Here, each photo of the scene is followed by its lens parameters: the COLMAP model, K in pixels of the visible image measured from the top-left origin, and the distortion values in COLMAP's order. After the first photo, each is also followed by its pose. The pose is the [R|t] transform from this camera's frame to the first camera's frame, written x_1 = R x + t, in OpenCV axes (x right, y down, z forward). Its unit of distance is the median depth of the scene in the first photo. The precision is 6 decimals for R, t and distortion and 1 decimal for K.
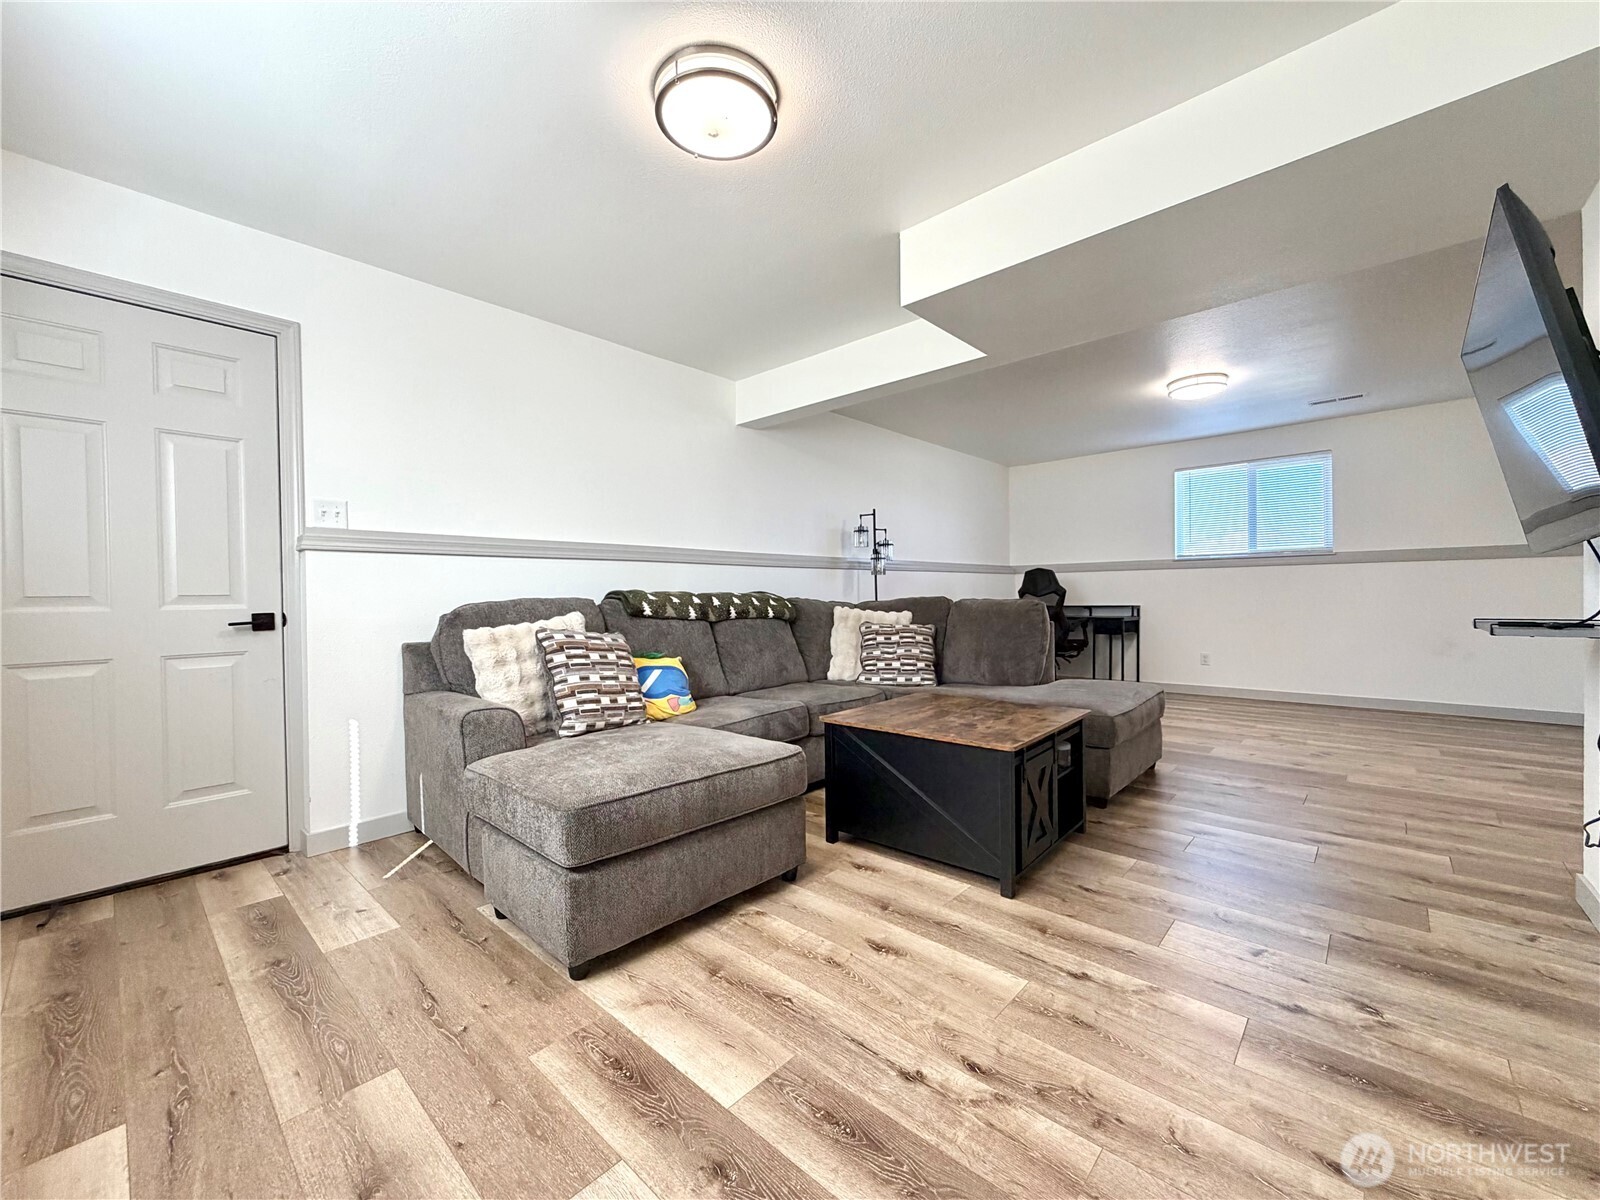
lens RADIAL K [[647.8, 0, 802.7], [0, 647.8, 604.8], [0, 0, 1]] dist [-0.000207, -0.000050]
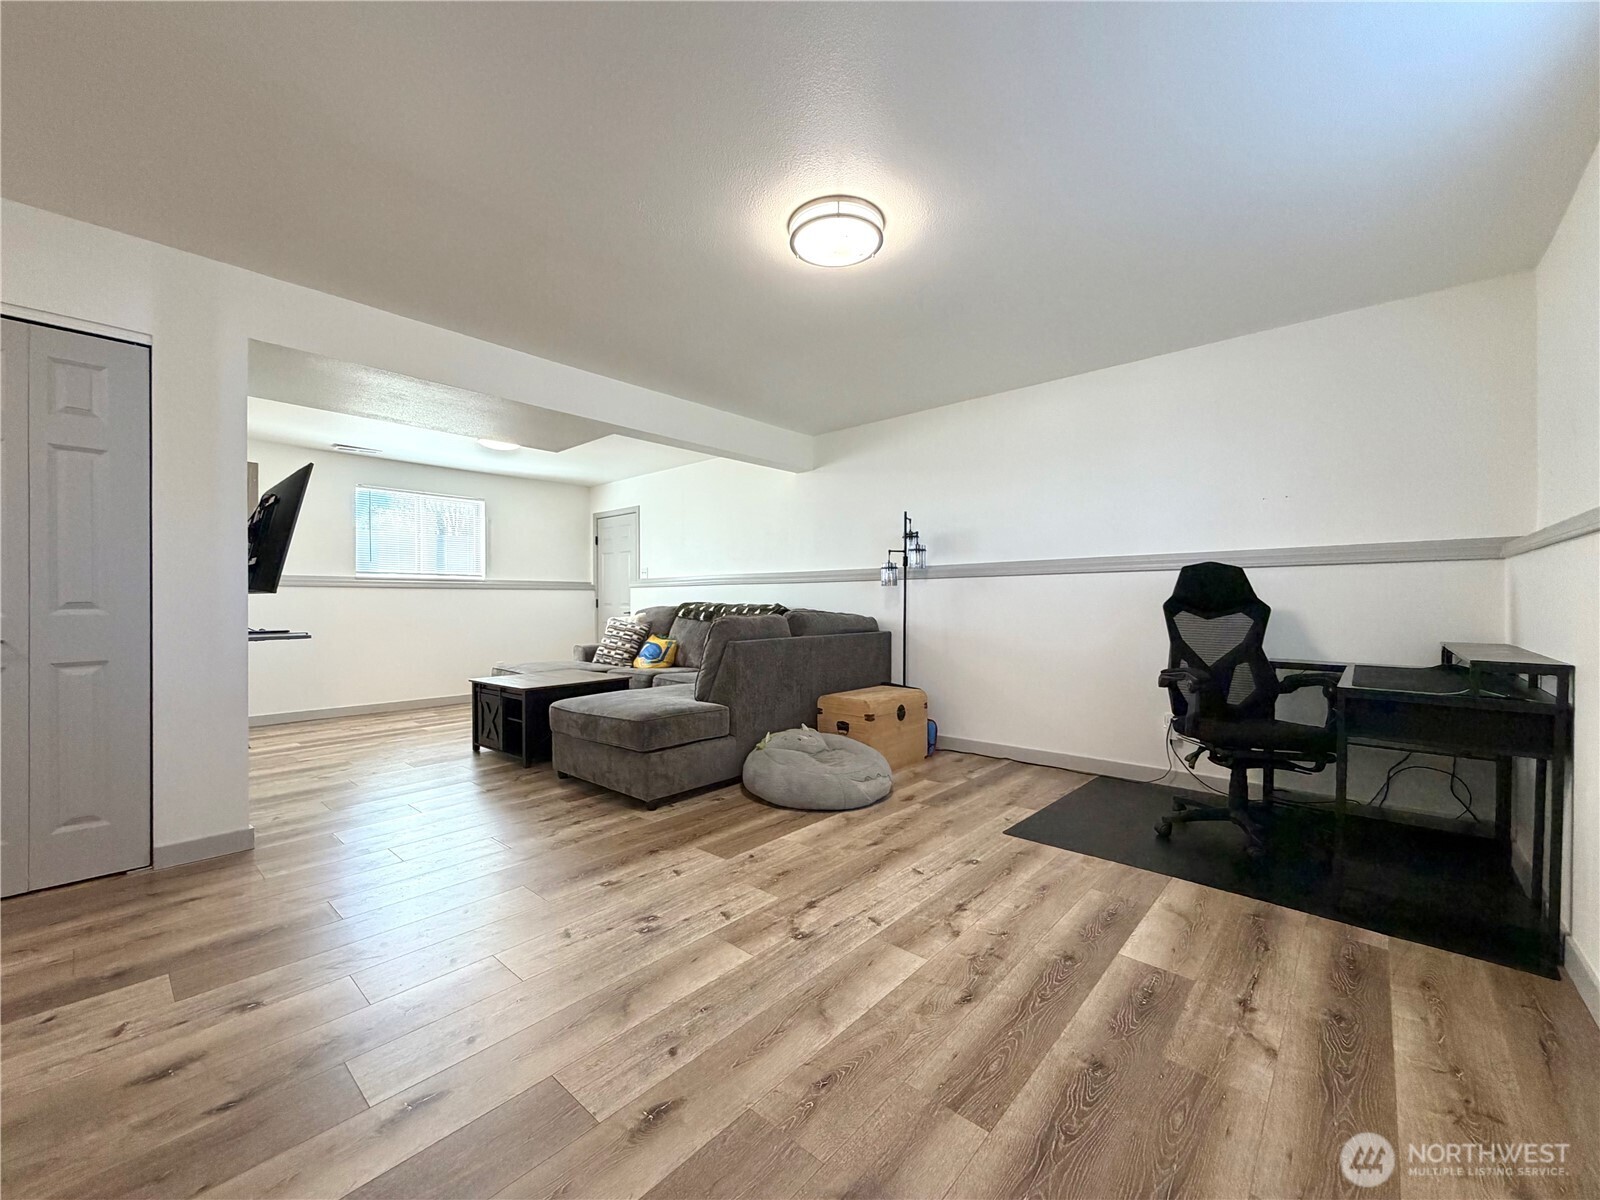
lens RADIAL K [[639.6, 0, 795.8], [0, 639.6, 603.6], [0, 0, 1]] dist [0.000789, -0.000431]
pose [[0.005787, 0.016531, -0.999847, 1.779002], [-0.008763, 0.999826, 0.016480, -0.059679], [0.999945, 0.008666, 0.005931, 1.492393]]
